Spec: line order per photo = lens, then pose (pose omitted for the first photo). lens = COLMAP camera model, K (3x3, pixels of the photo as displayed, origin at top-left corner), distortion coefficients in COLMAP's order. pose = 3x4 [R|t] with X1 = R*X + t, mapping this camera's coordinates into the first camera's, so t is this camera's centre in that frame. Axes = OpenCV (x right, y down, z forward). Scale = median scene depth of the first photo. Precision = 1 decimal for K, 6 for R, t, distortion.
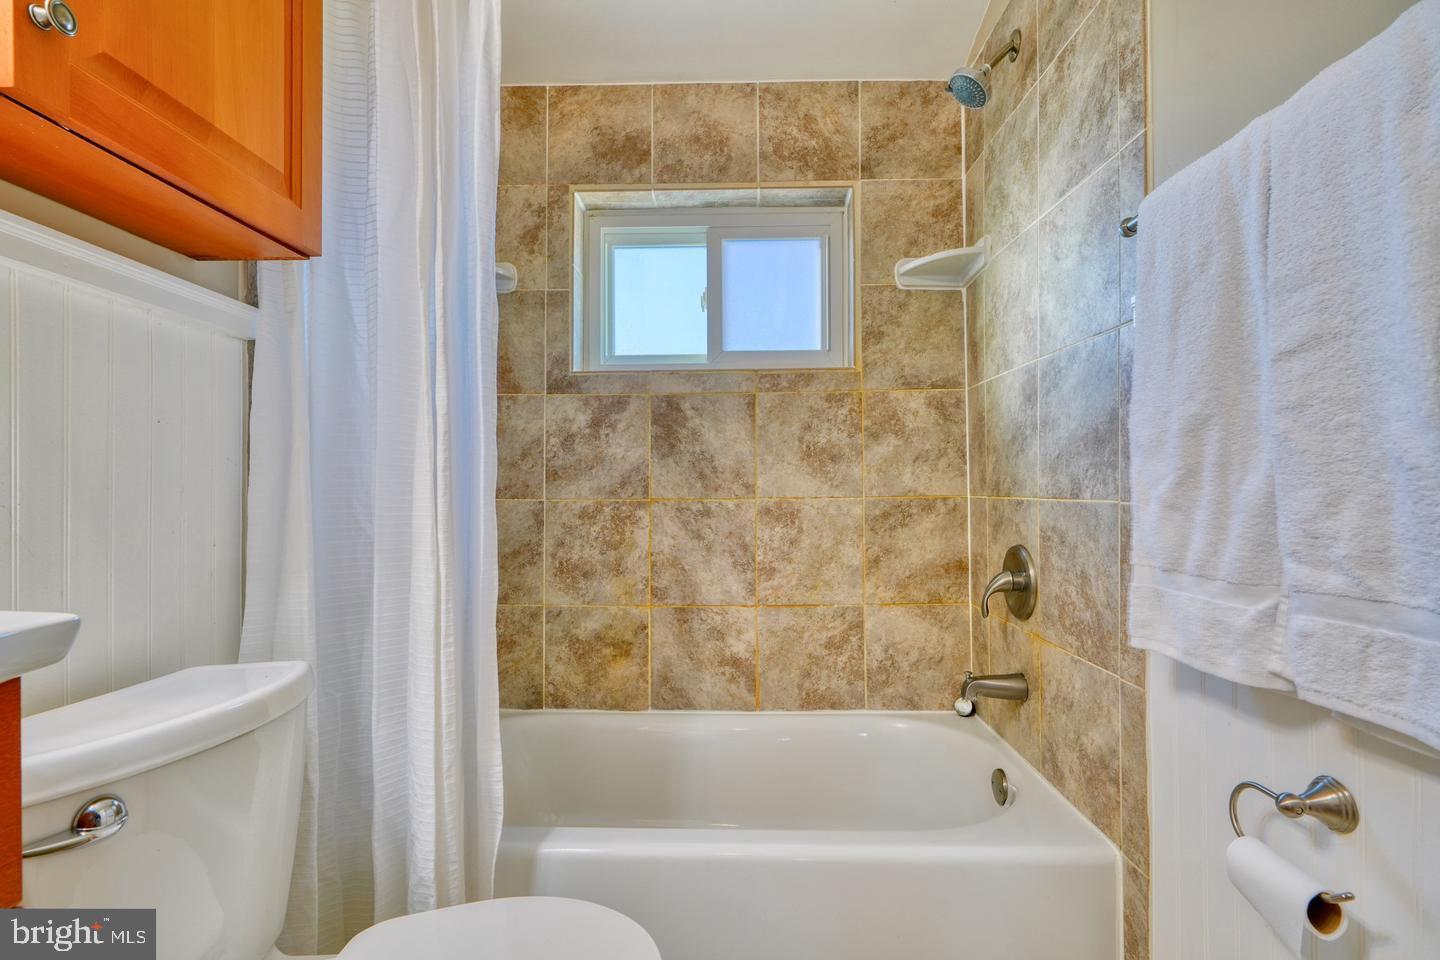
lens RADIAL K [[696.7, 0, 723.2], [0, 696.7, 484.5], [0, 0, 1]] dist [-0.010639, 0.001754]
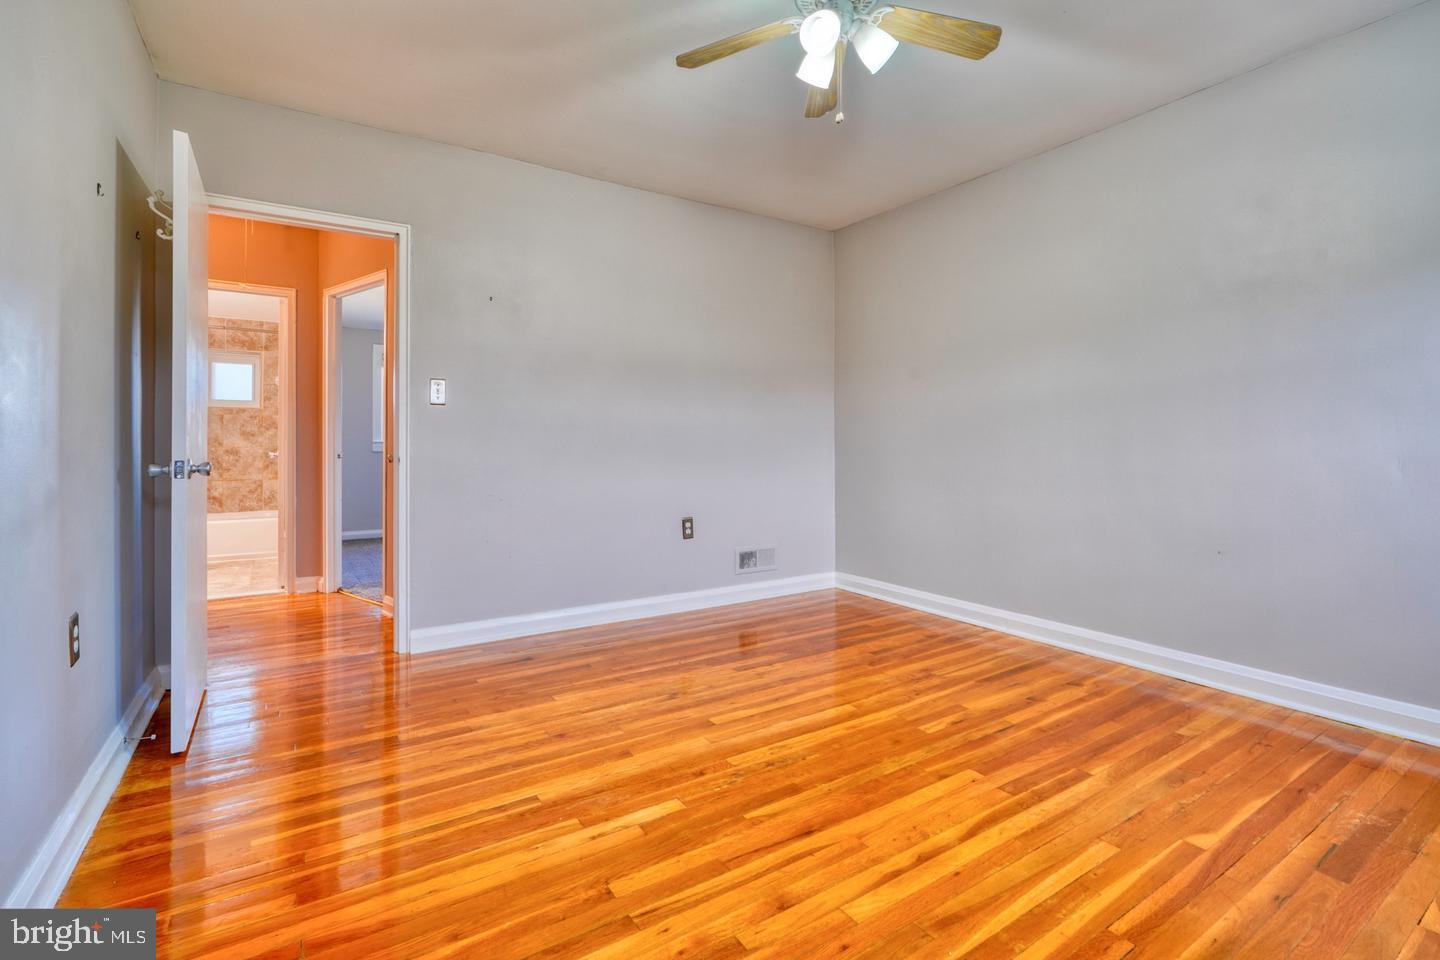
lens RADIAL K [[648.3, 0, 716.7], [0, 648.3, 434.1], [0, 0, 1]] dist [-0.013821, 0.007099]
pose [[0.823046, 0.010736, 0.567874, 0.234168], [-0.004666, 0.999915, -0.012141, -0.015911], [-0.567956, 0.007343, 0.823026, -2.779141]]
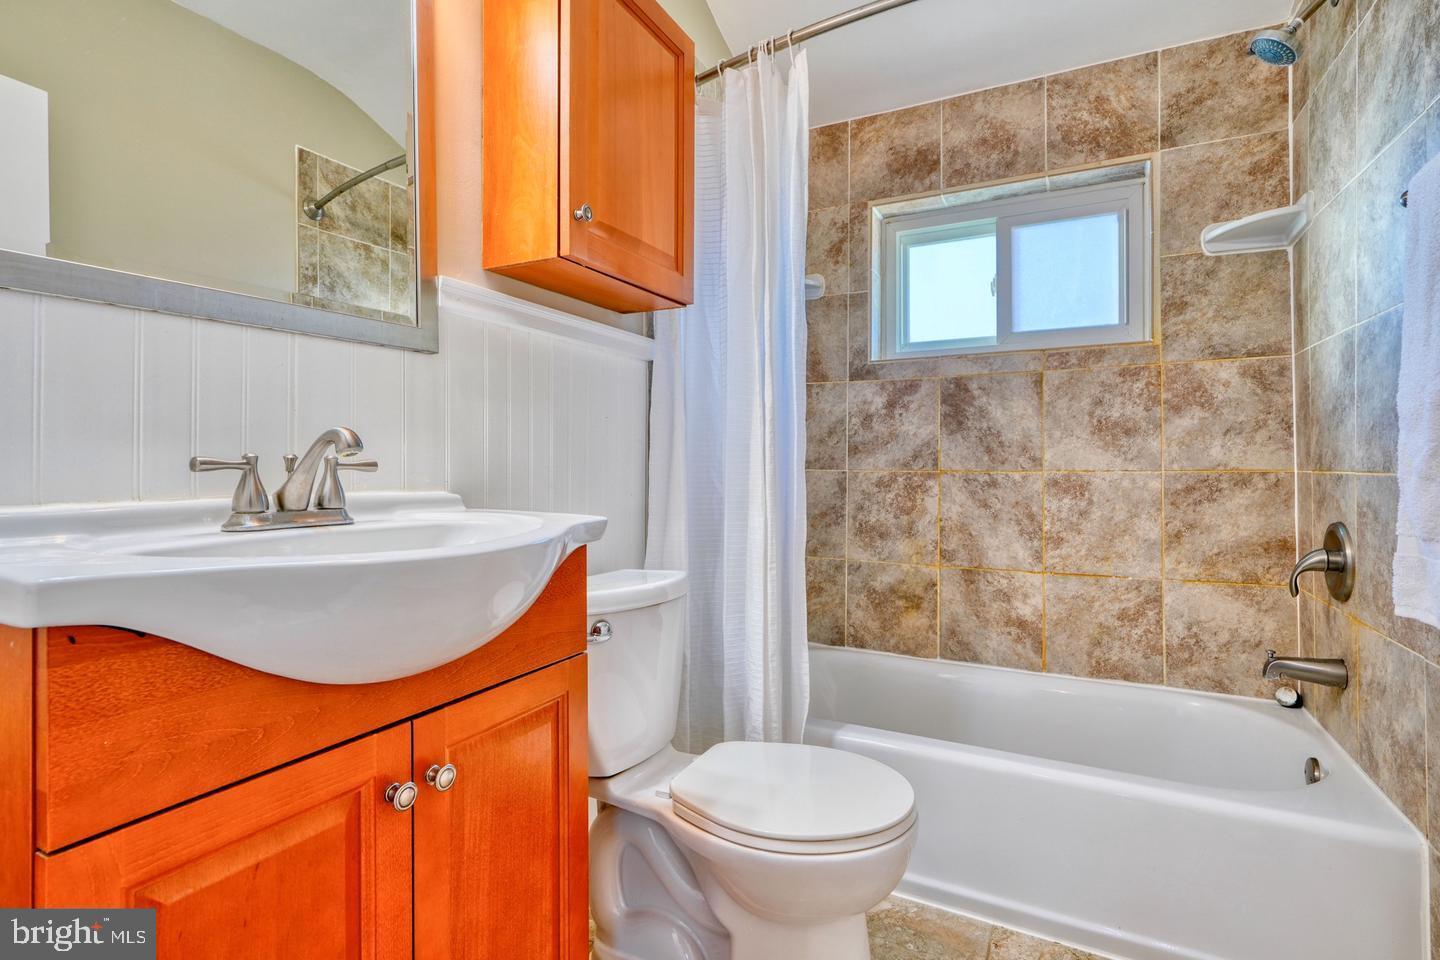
lens RADIAL K [[696.7, 0, 711.1], [0, 696.7, 458.6], [0, 0, 1]] dist [-0.010639, 0.001754]
pose [[0.896738, 0.001948, -0.442558, 0.062095], [-0.002226, 0.999998, -0.000110, 0.002481], [0.442557, 0.001084, 0.896740, -0.169373]]
